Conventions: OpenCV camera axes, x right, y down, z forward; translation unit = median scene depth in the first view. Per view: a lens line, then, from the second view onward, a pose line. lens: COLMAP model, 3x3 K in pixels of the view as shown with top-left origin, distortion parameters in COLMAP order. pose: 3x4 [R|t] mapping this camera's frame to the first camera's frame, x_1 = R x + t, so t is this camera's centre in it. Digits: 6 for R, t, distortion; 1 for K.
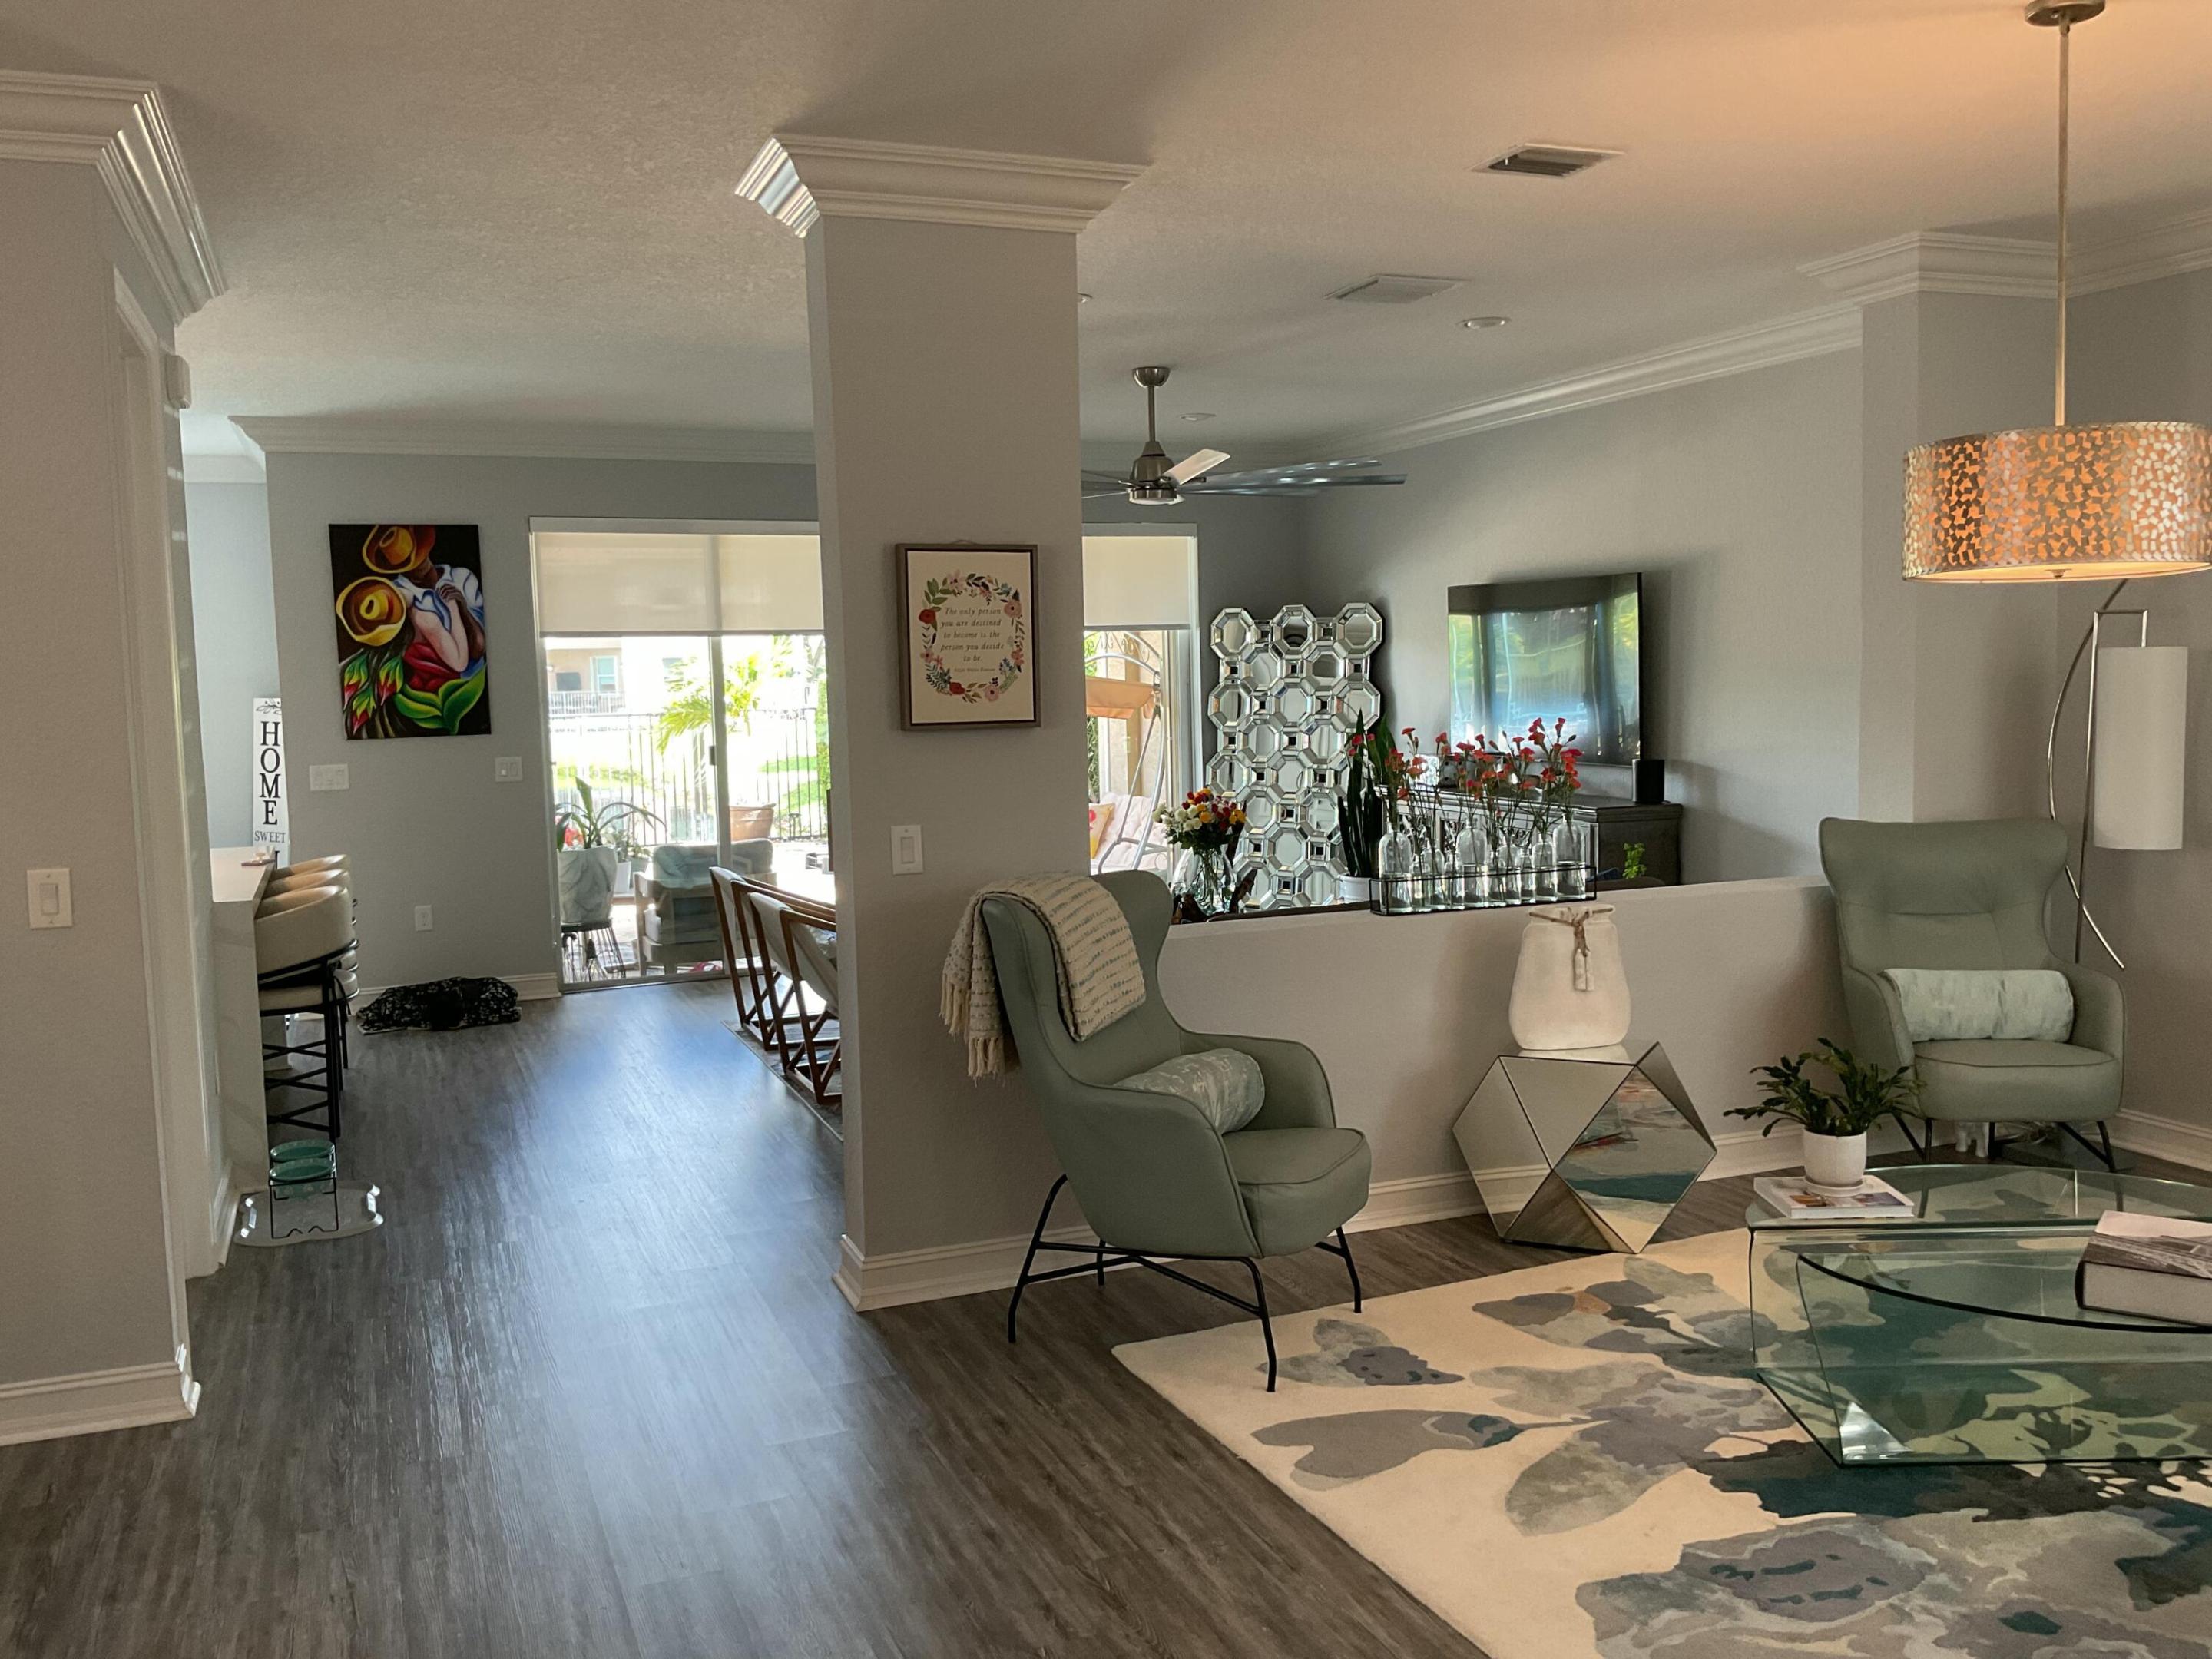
lens RADIAL K [[1828.7, 0, 1099.0], [0, 1828.7, 834.0], [0, 0, 1]] dist [0.068253, -0.137931]
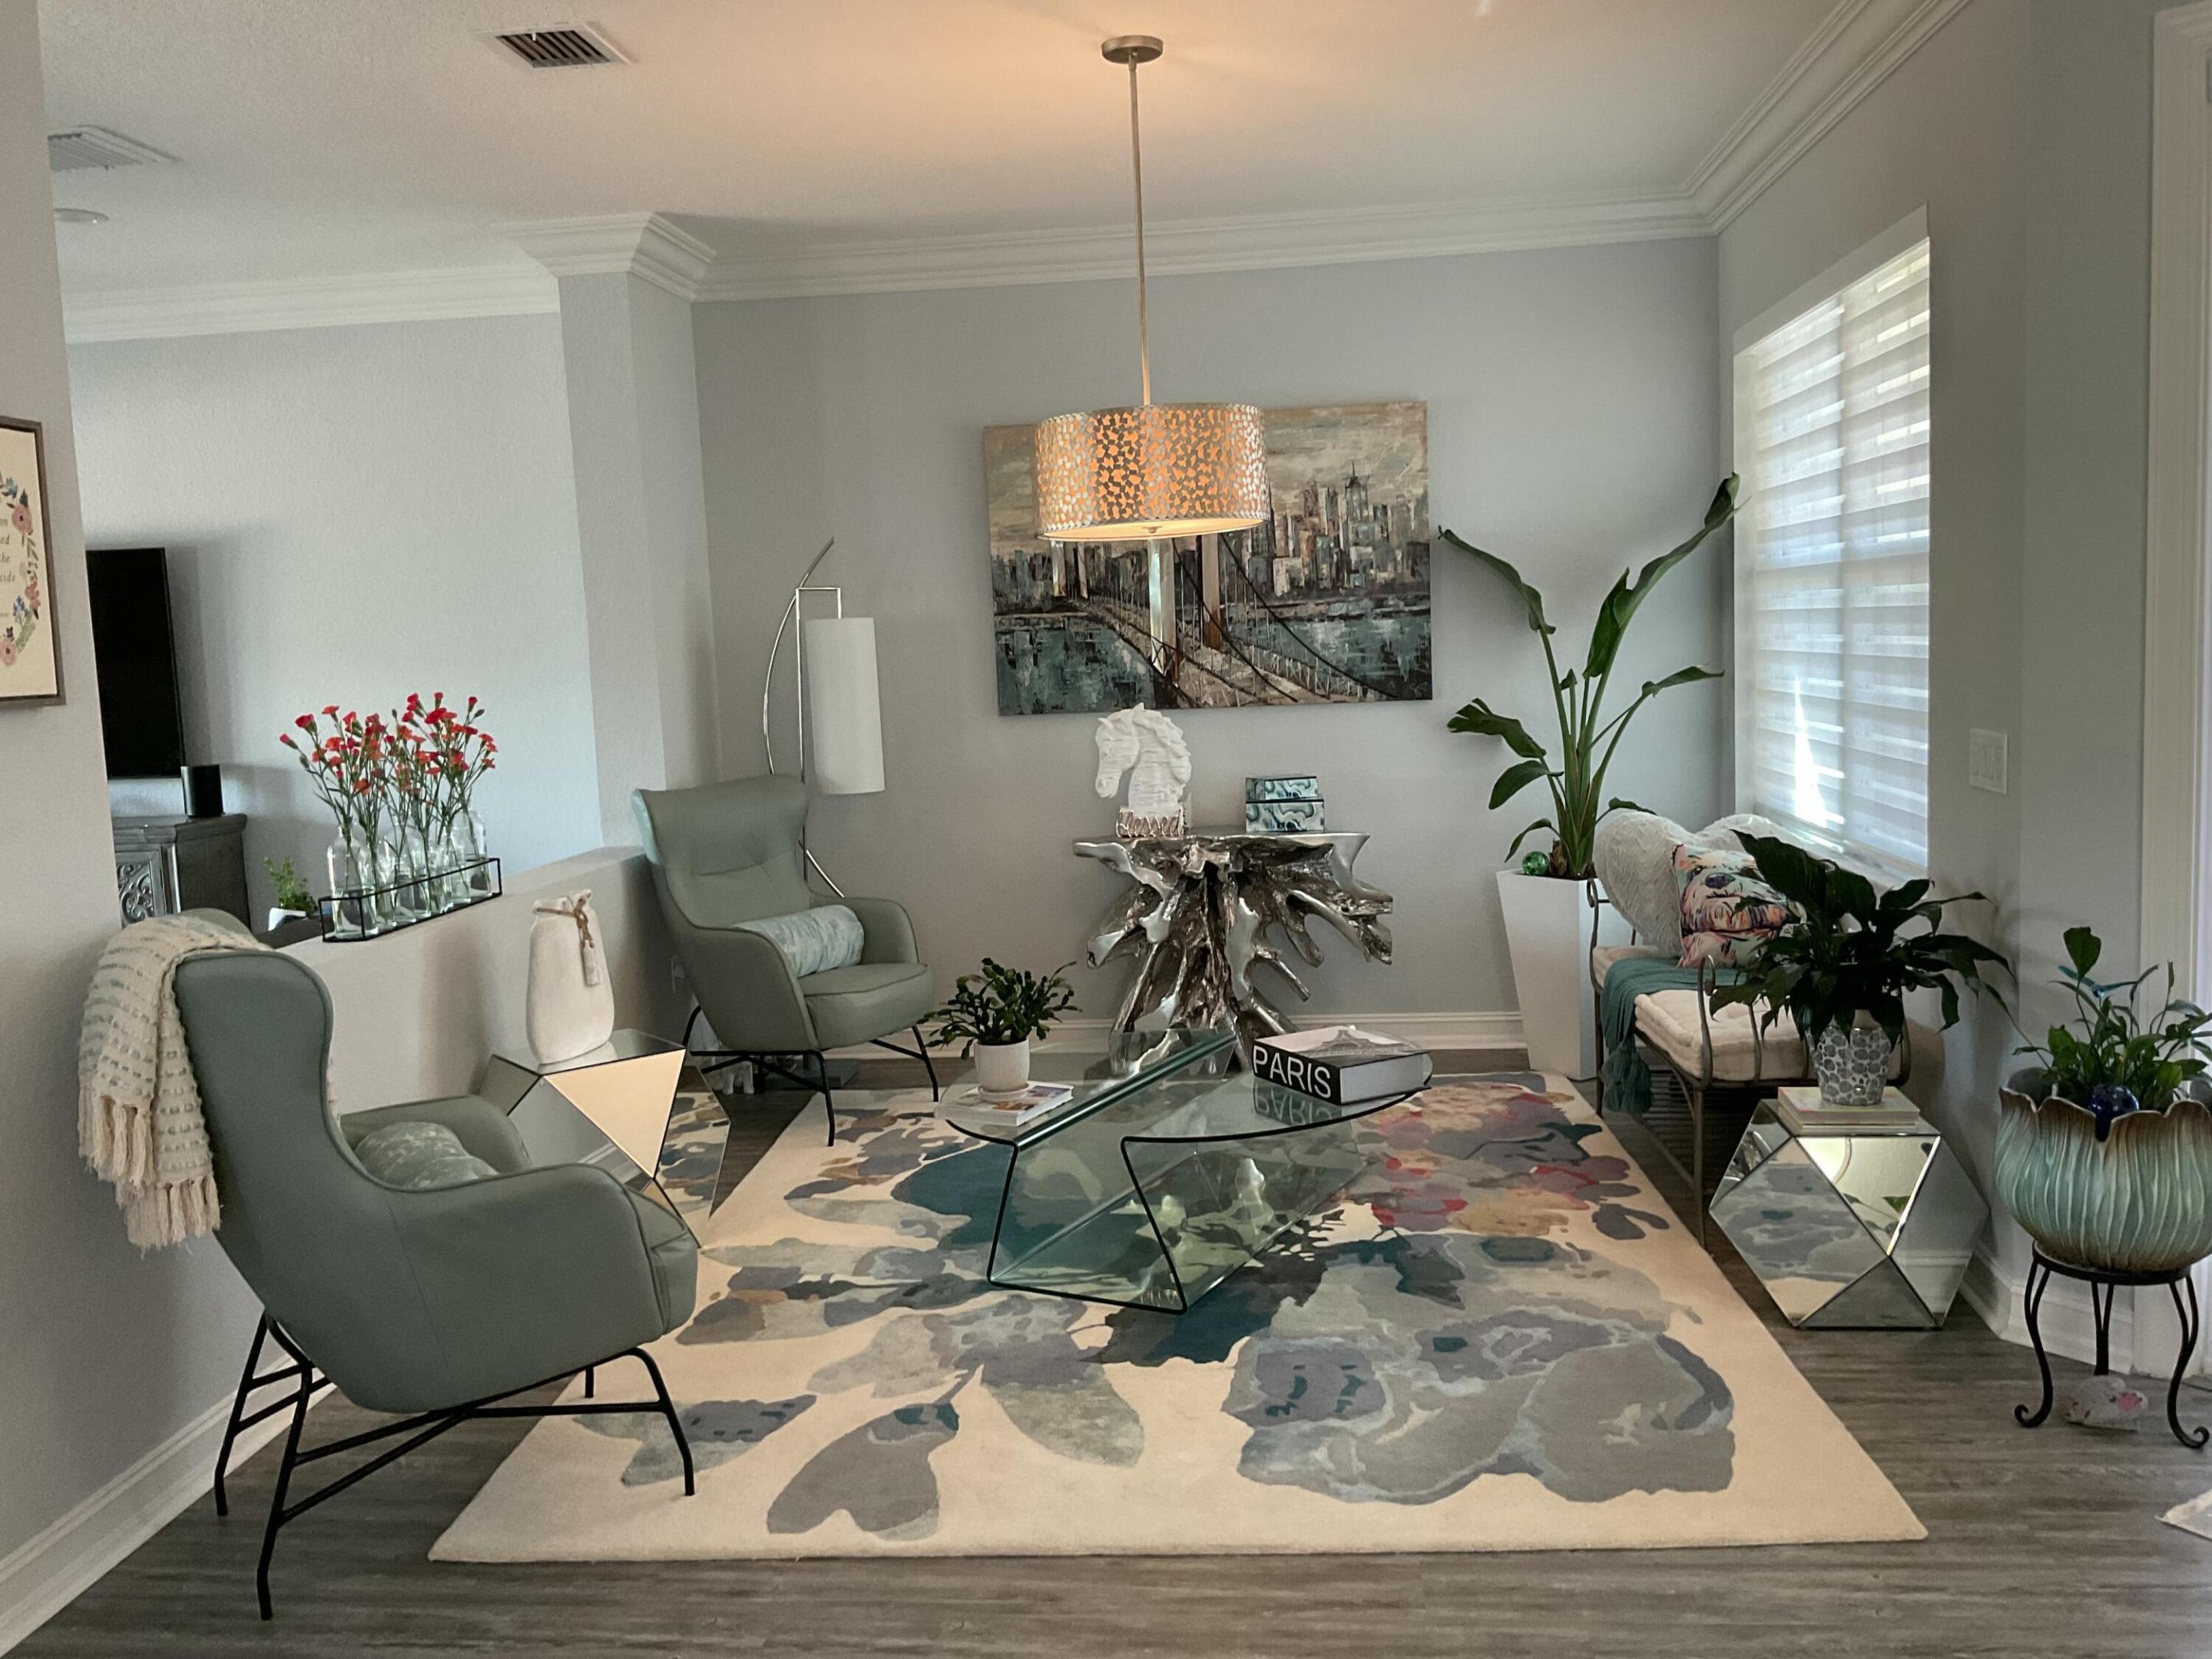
lens RADIAL K [[1828.7, 0, 1099.0], [0, 1828.7, 834.0], [0, 0, 1]] dist [0.068253, -0.137931]
pose [[0.460053, -0.092591, 0.883050, -0.511713], [0.110963, 0.992746, 0.046284, -0.003443], [-0.880930, 0.076693, 0.466991, 0.436968]]
